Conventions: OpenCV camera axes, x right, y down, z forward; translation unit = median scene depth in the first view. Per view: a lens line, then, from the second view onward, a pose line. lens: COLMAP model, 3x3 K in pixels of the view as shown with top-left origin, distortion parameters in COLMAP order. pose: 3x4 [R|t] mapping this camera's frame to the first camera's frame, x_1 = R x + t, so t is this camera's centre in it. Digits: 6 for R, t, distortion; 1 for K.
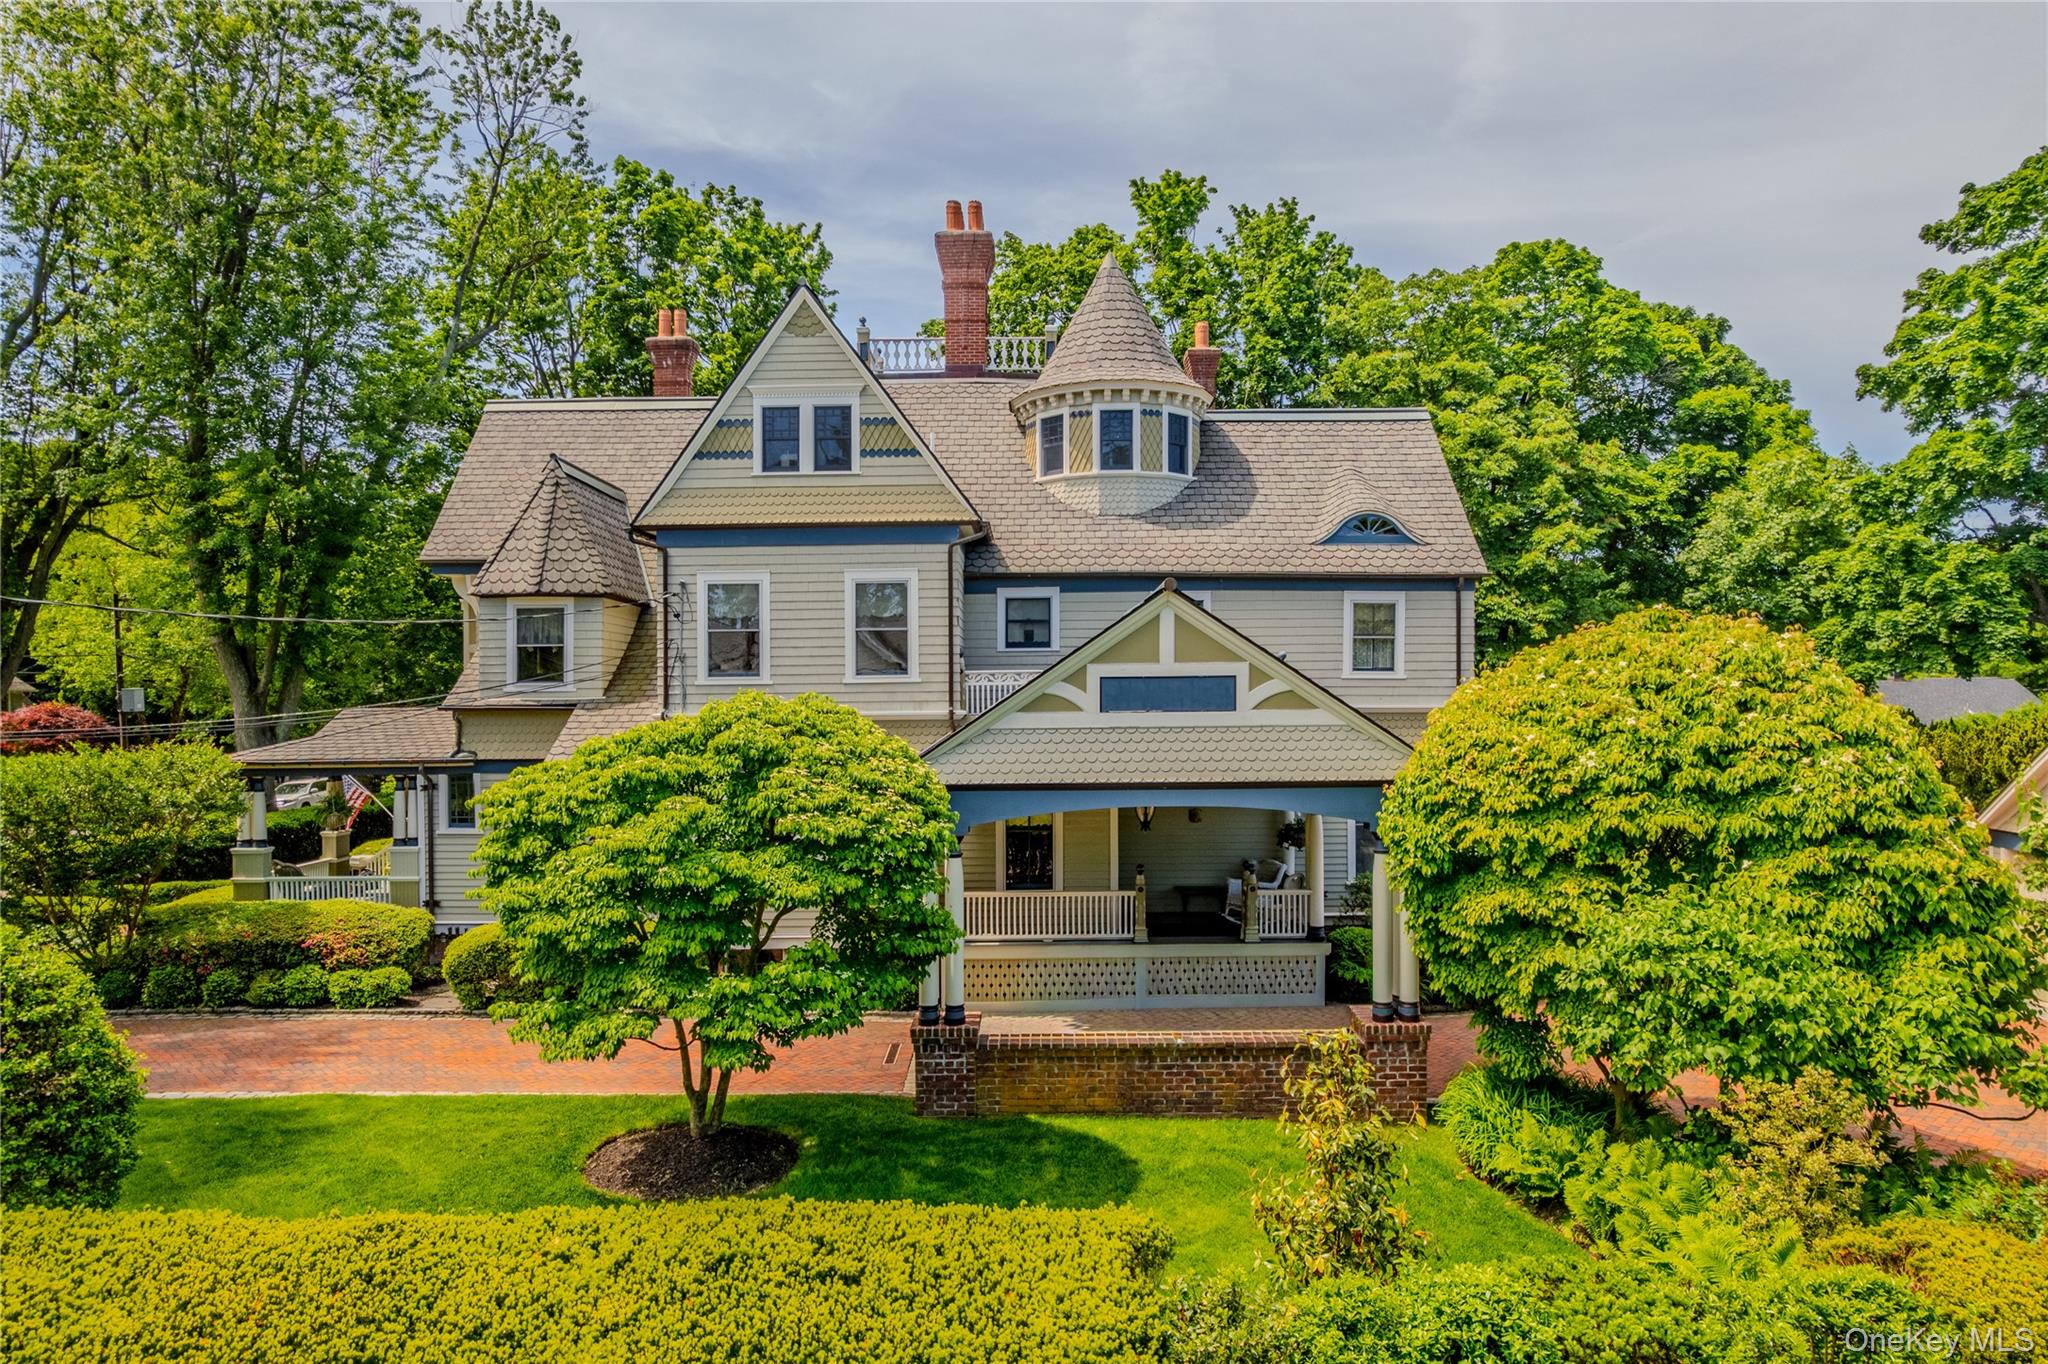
lens RADIAL K [[1311.7, 0, 1038.5], [0, 1311.7, 674.5], [0, 0, 1]] dist [-0.075970, 0.073373]
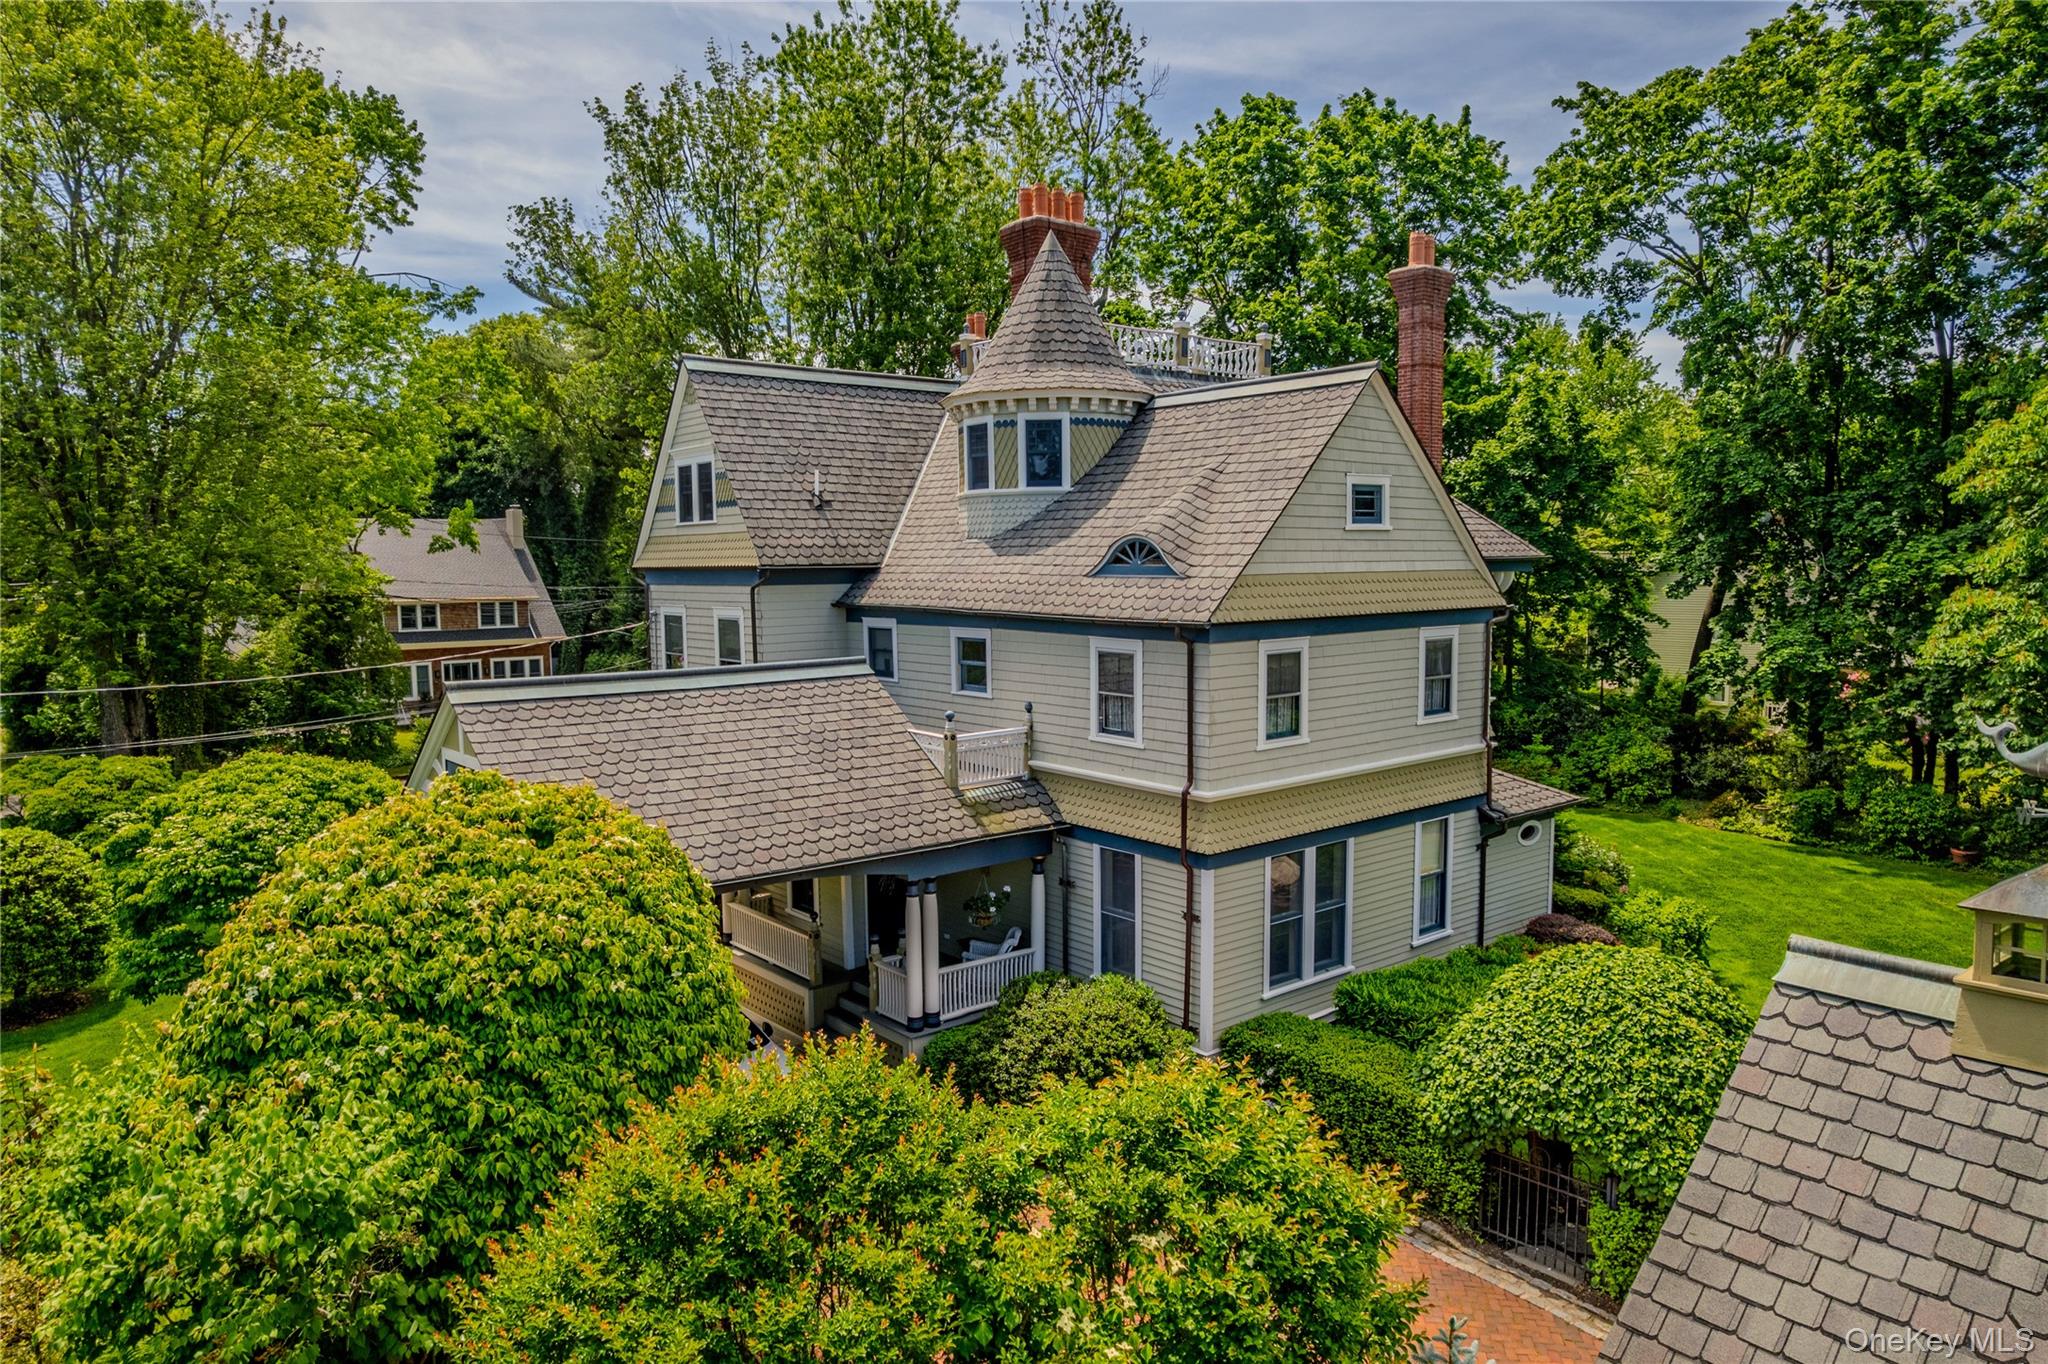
lens RADIAL K [[1311.7, 0, 1038.5], [0, 1311.7, 674.5], [0, 0, 1]] dist [-0.075970, 0.073373]
pose [[0.642313, 0.071103, -0.763137, 0.846792], [0.008619, 0.994954, 0.099957, -0.122674], [0.766394, -0.070781, 0.638460, 0.441866]]
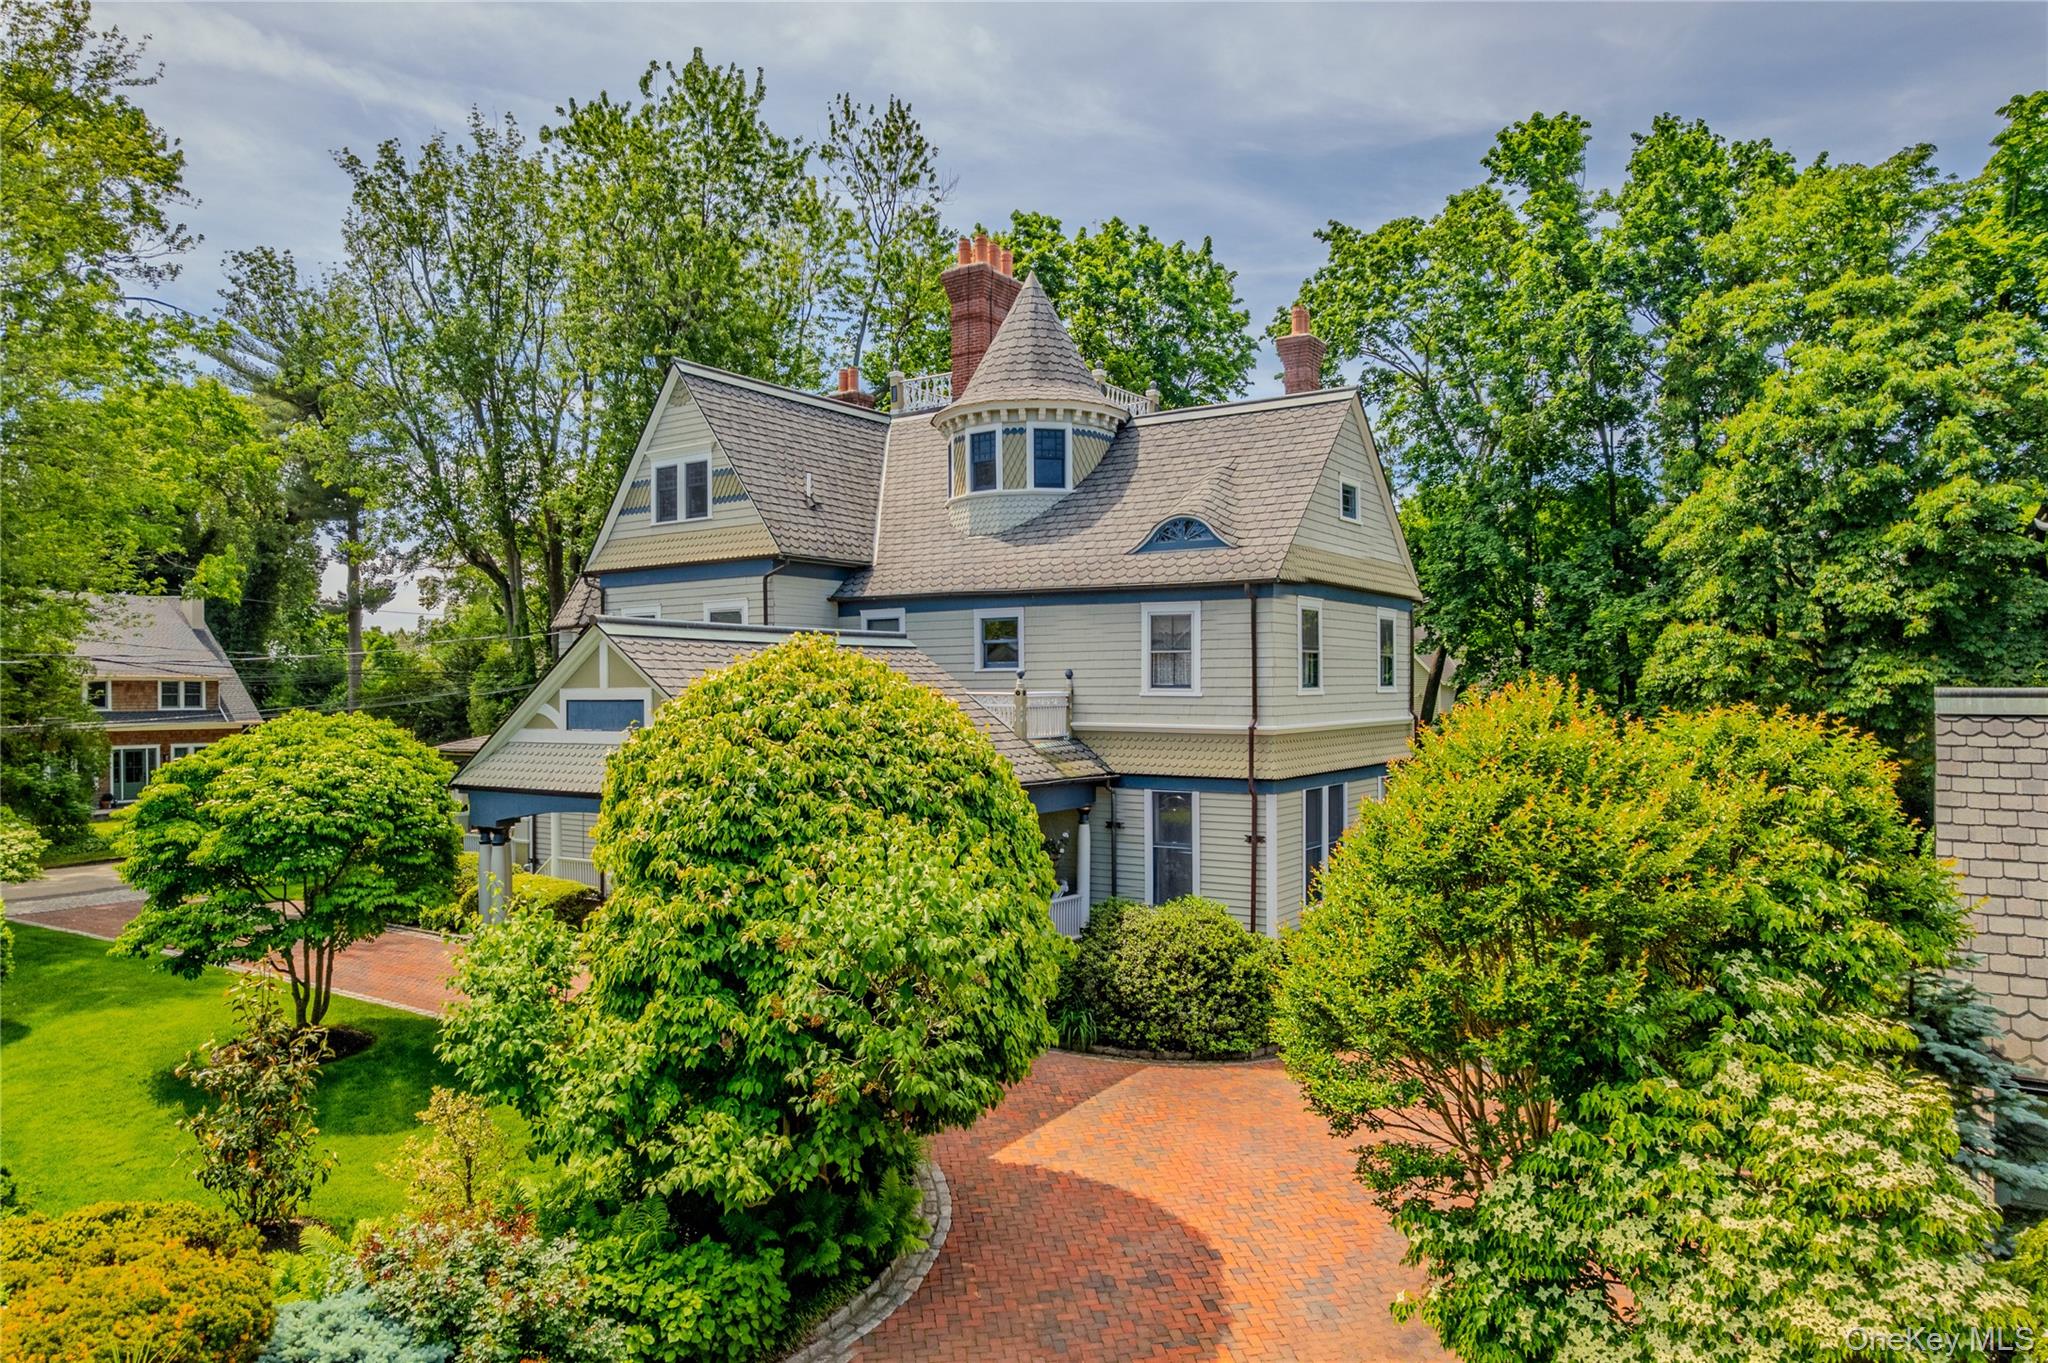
lens RADIAL K [[1311.7, 0, 1038.5], [0, 1311.7, 674.0], [0, 0, 1]] dist [-0.075970, 0.073373]
pose [[0.832388, -0.000928, -0.554192, 0.692627], [0.002220, 0.999996, 0.001659, -0.014676], [0.554188, -0.002611, 0.832387, 0.175418]]
